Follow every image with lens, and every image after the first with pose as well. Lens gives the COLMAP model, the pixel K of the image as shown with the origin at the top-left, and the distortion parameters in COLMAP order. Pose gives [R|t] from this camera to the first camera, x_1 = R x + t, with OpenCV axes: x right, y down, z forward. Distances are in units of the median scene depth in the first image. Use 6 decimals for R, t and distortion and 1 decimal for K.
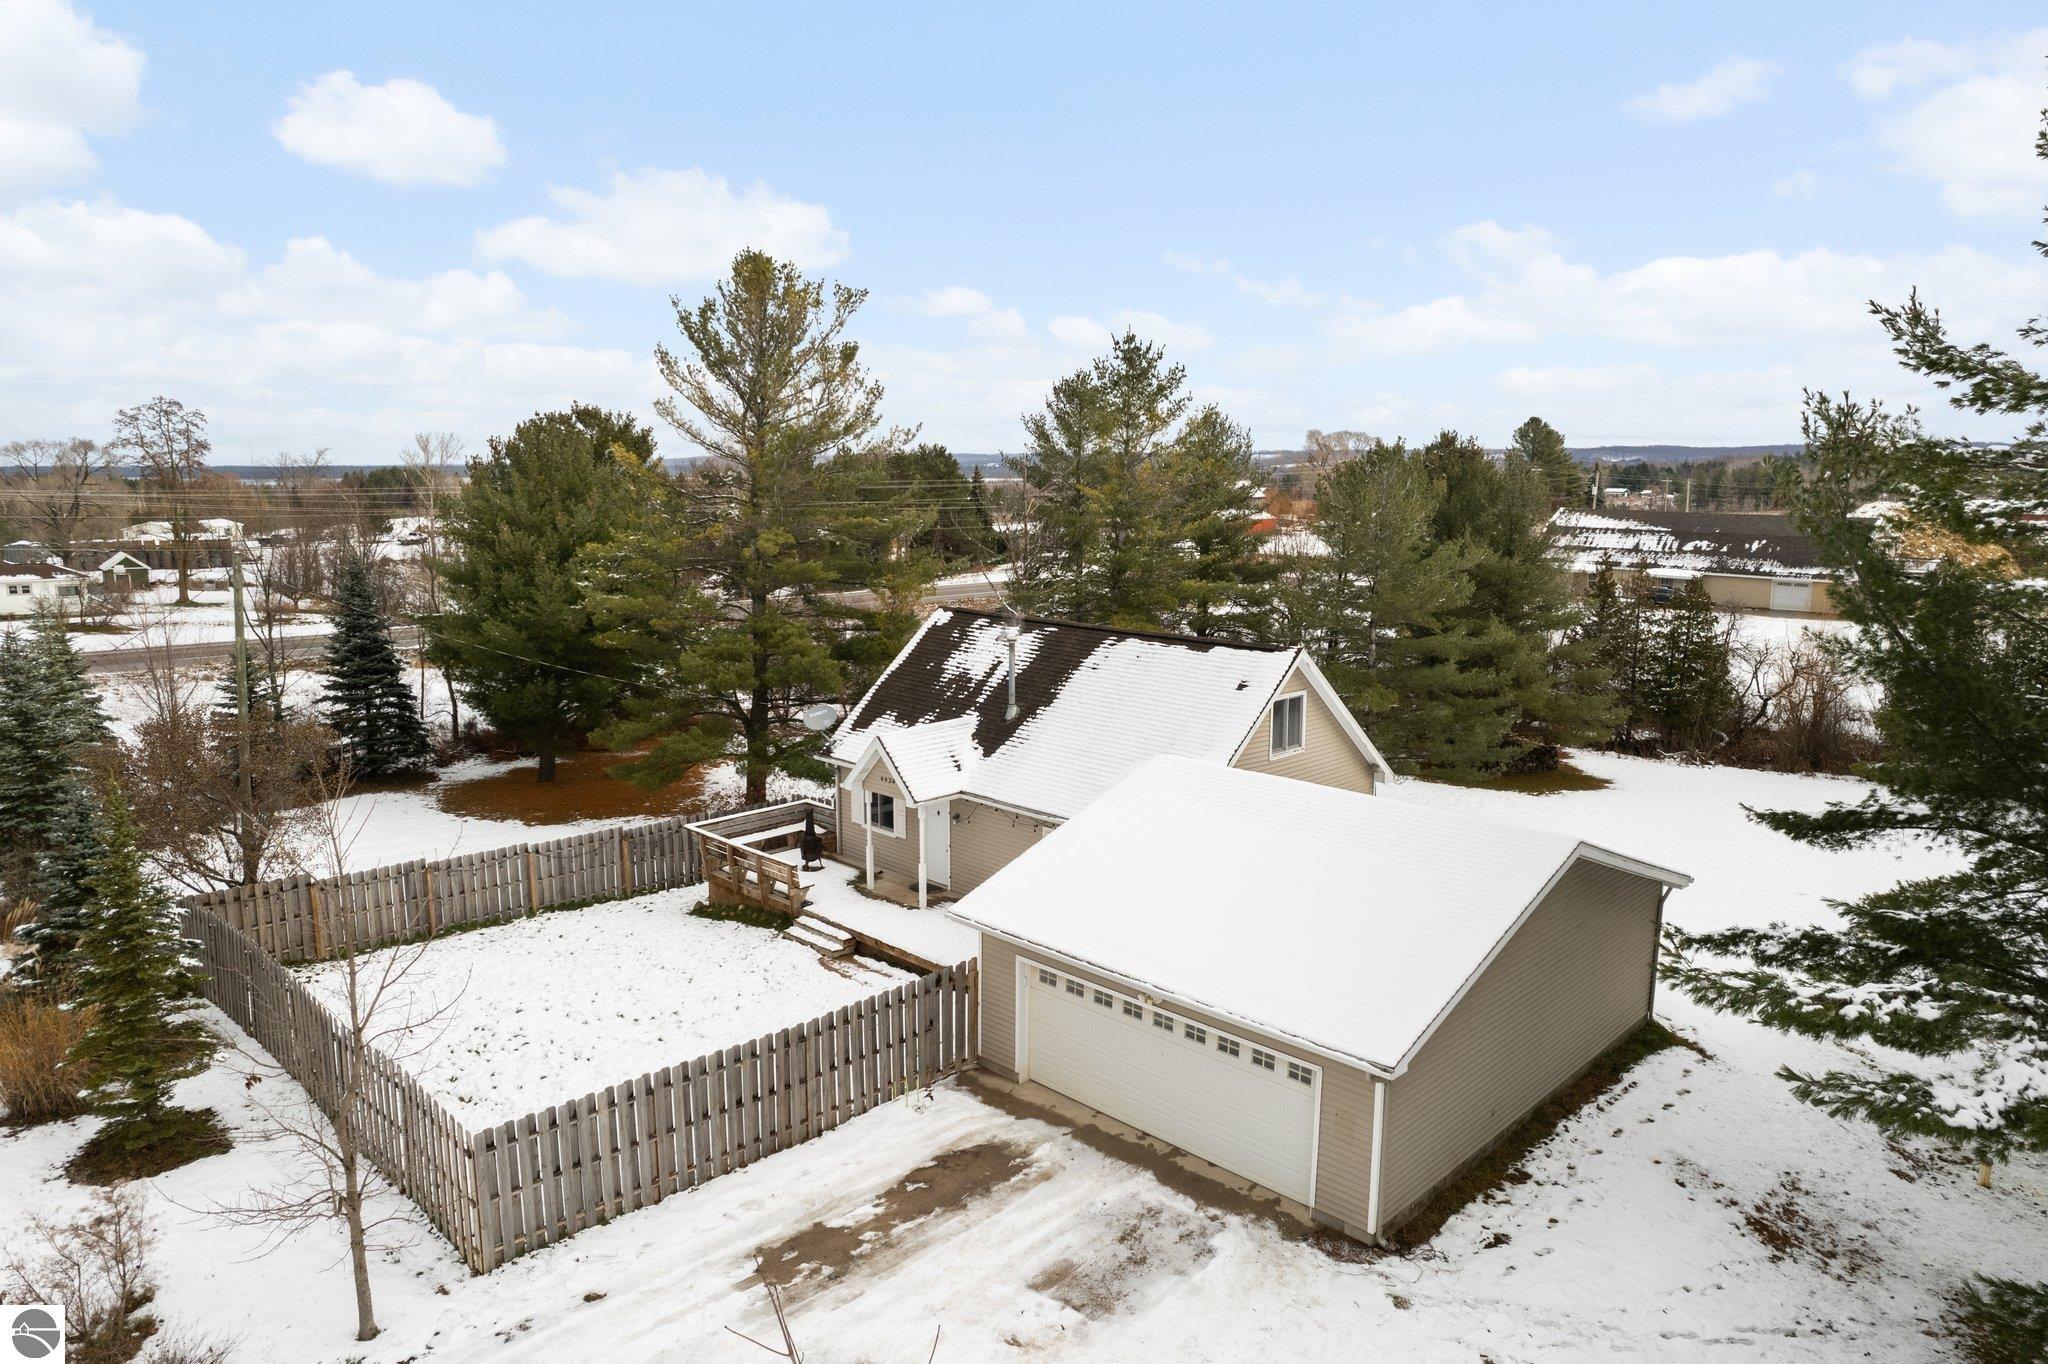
lens RADIAL K [[1295.5, 0, 1031.8], [0, 1295.5, 631.3], [0, 0, 1]] dist [-0.048342, 0.028933]
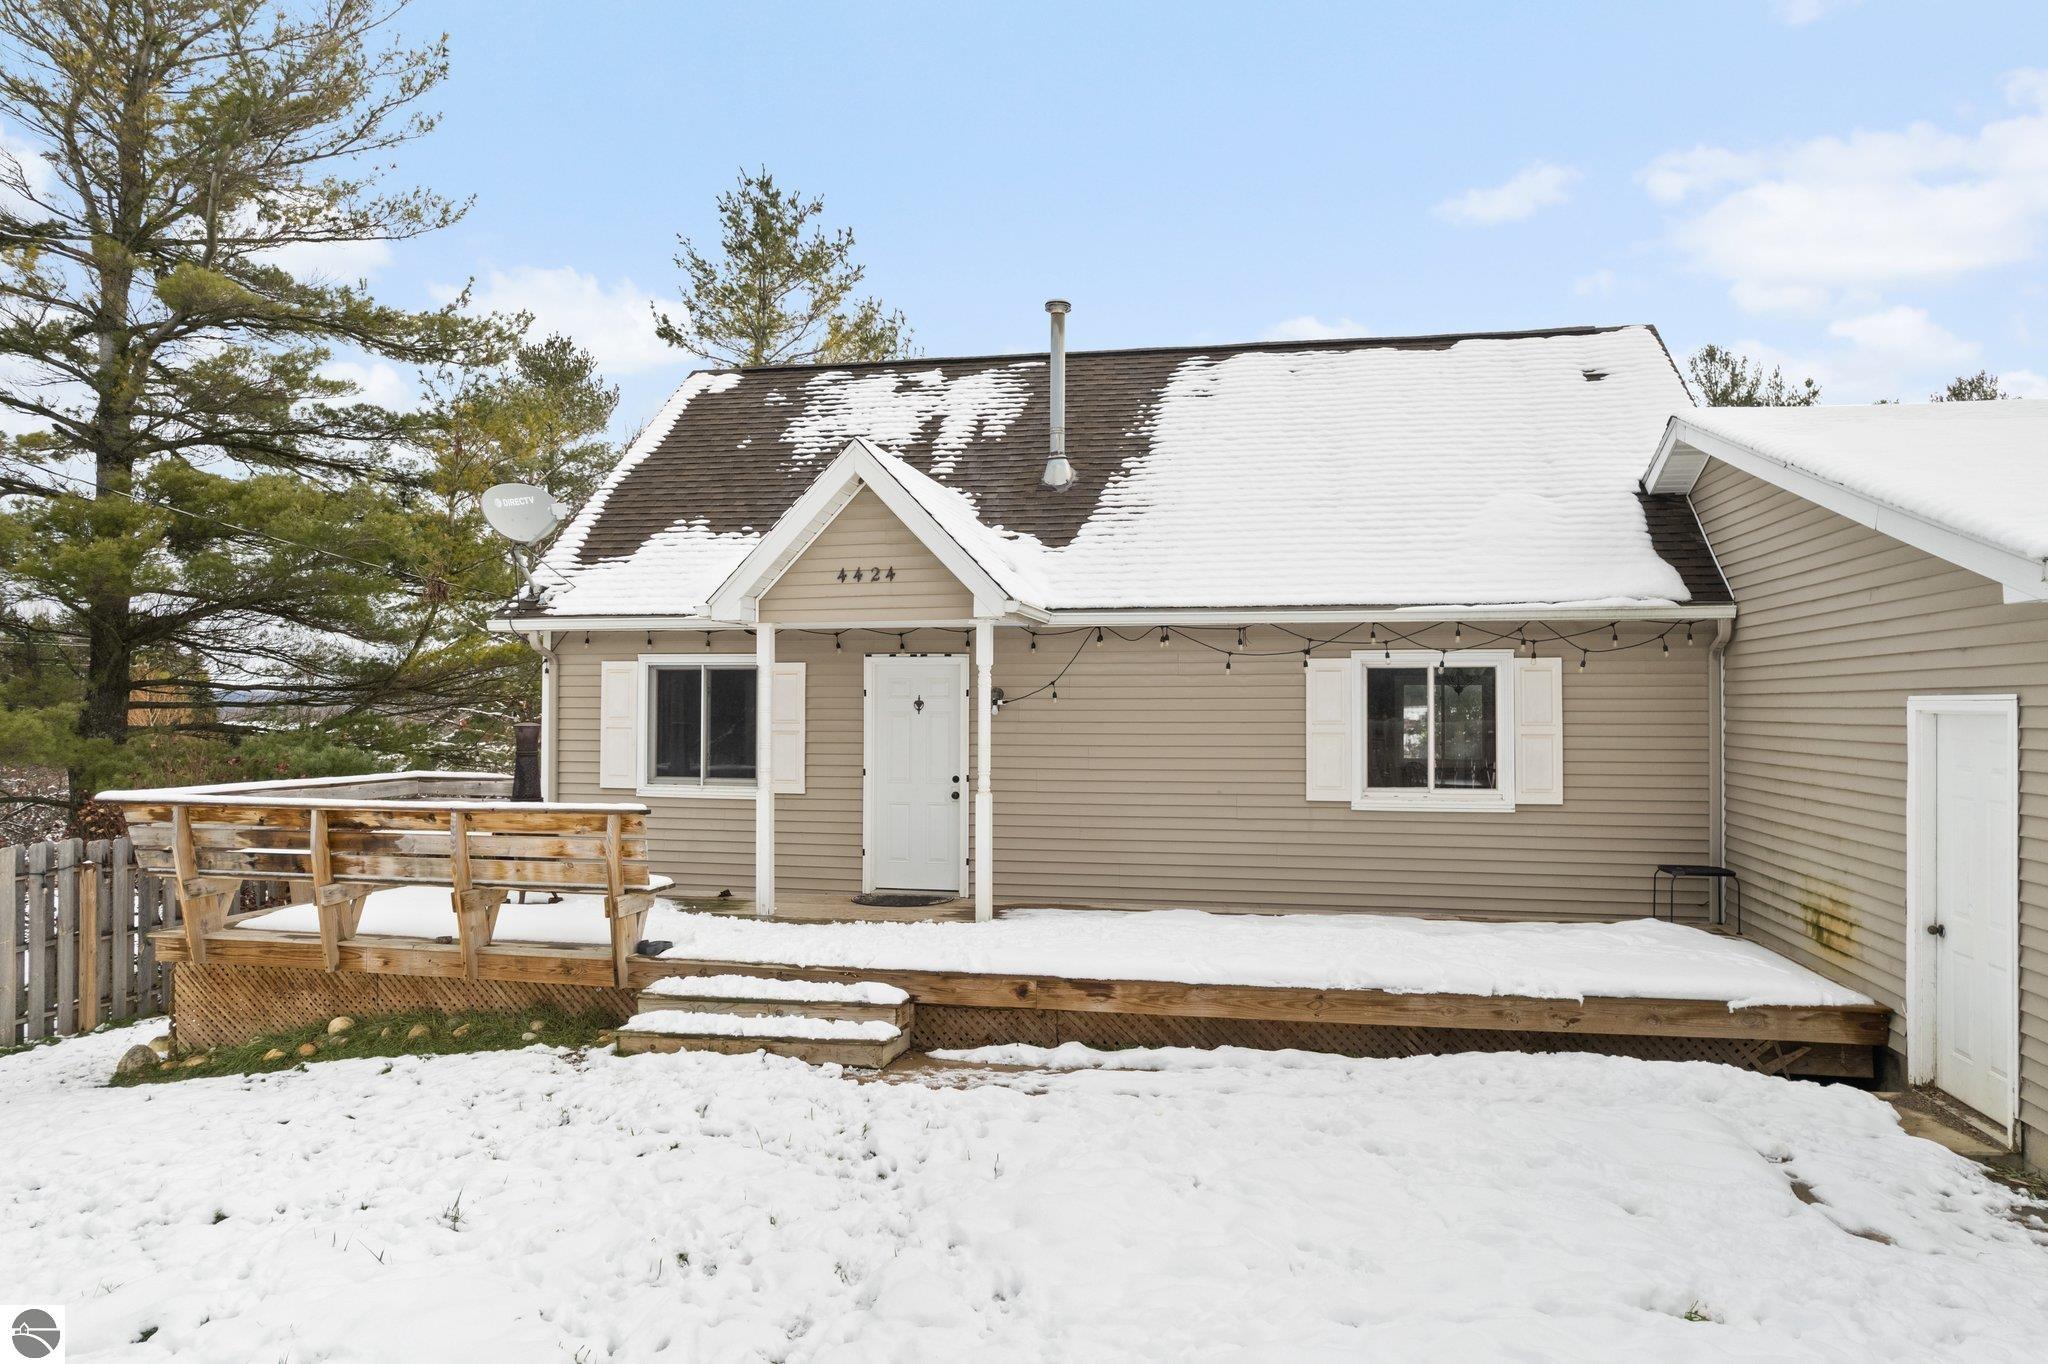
lens RADIAL K [[1289.6, 0, 1024.0], [0, 1289.6, 682.0], [0, 0, 1]] dist [-0.049521, 0.031214]
pose [[0.839380, 0.010786, 0.543438, -0.263274], [0.069004, 0.989599, -0.126222, 0.188791], [-0.539147, 0.143447, 0.829906, 0.669041]]
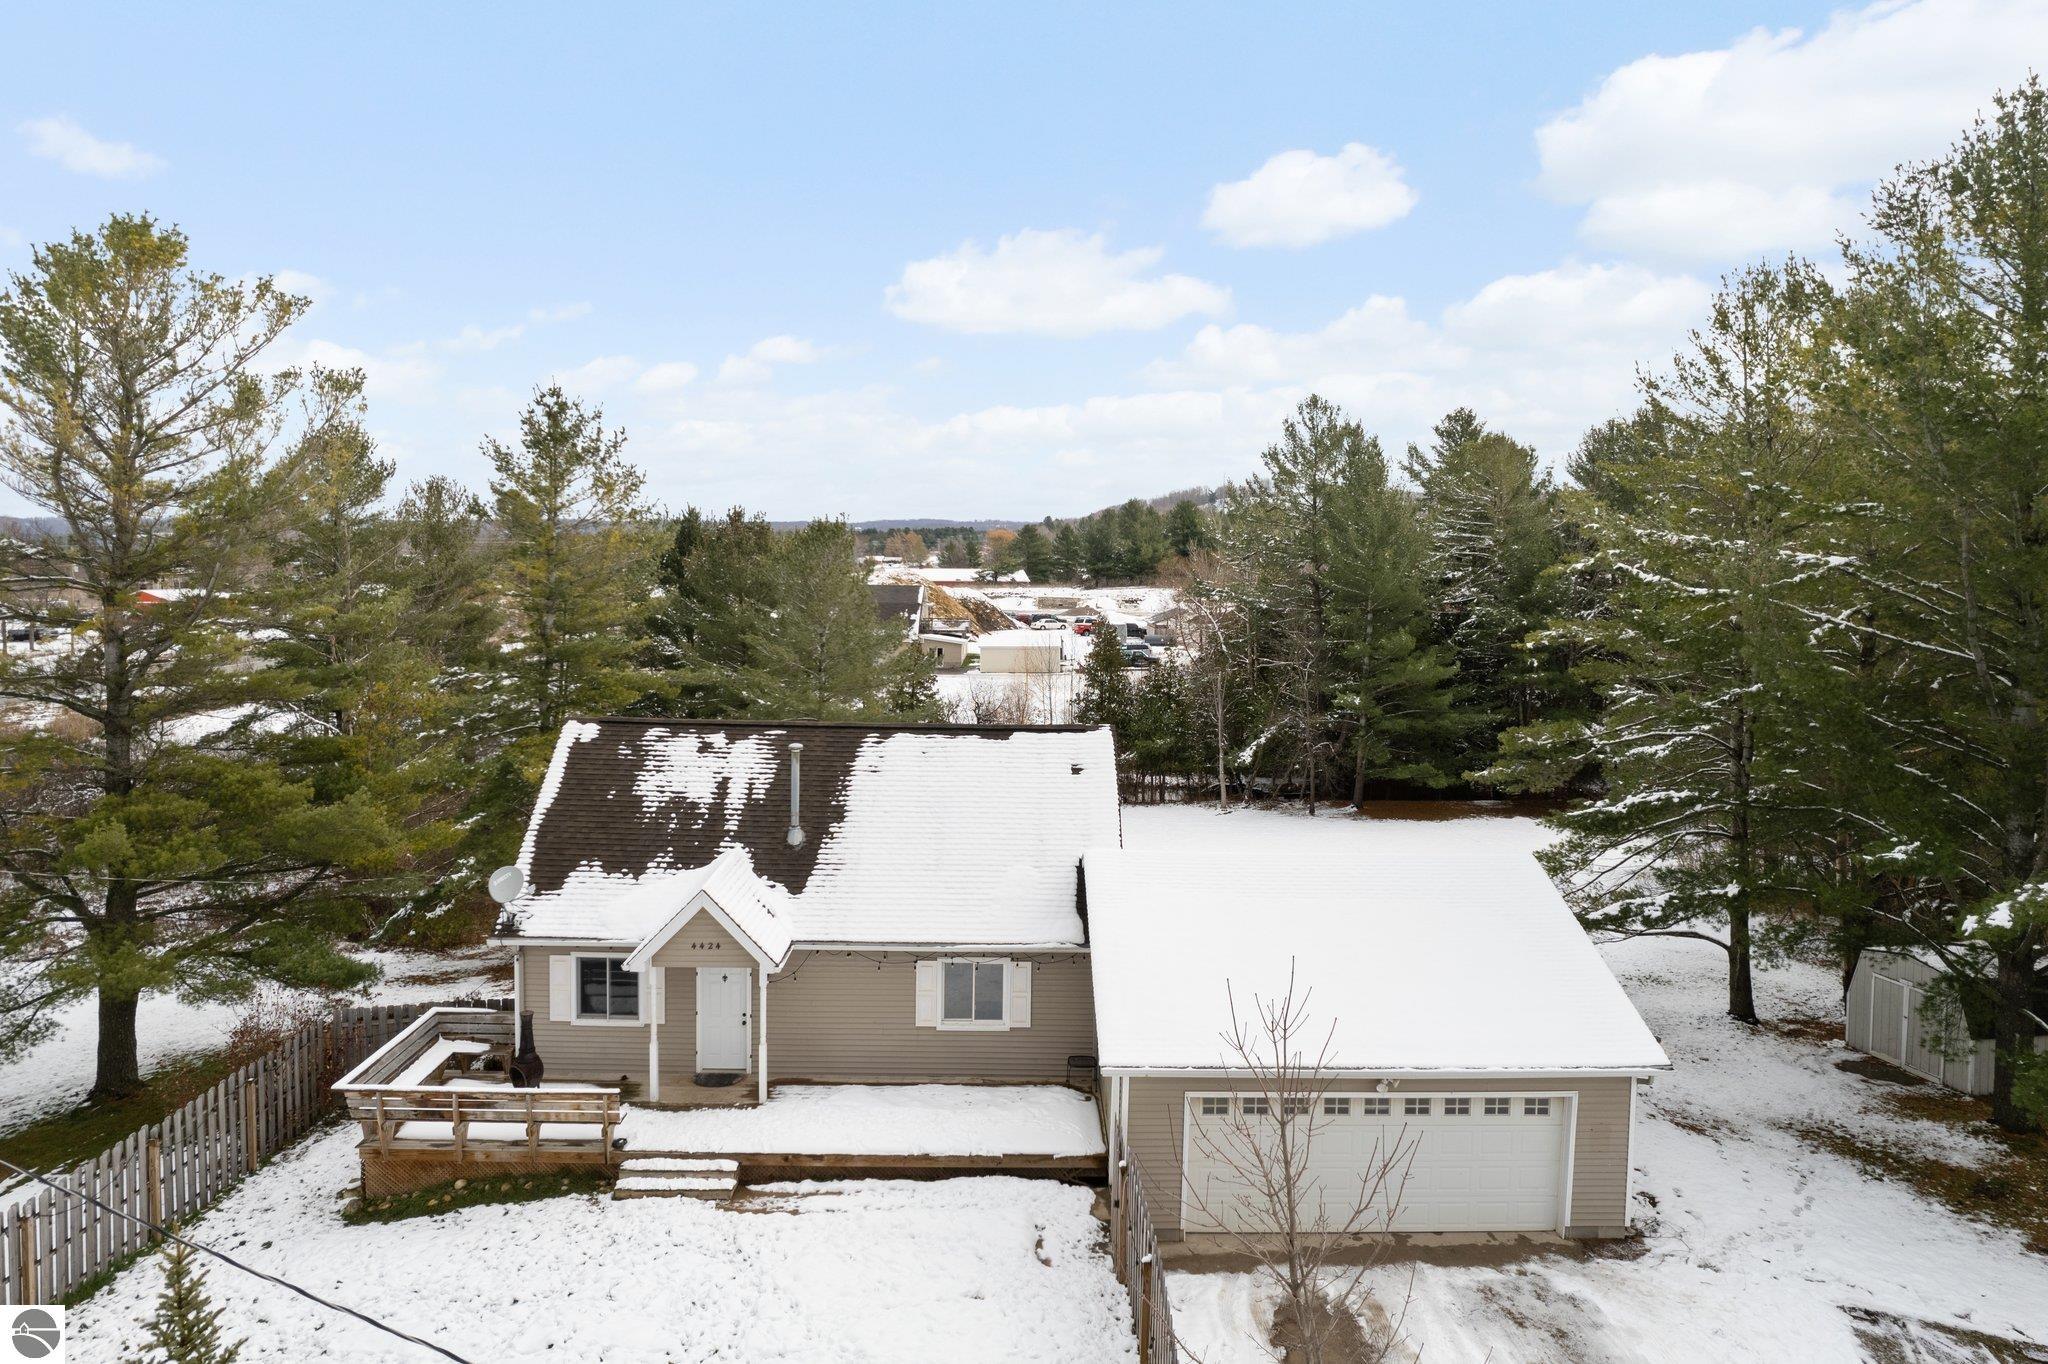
lens RADIAL K [[1295.5, 0, 1031.8], [0, 1295.5, 631.3], [0, 0, 1]] dist [-0.048342, 0.028933]
pose [[0.695073, -0.028512, 0.718374, -0.504398], [0.075924, 0.996537, -0.033909, -0.027828], [-0.714919, 0.078112, 0.694831, 0.318861]]
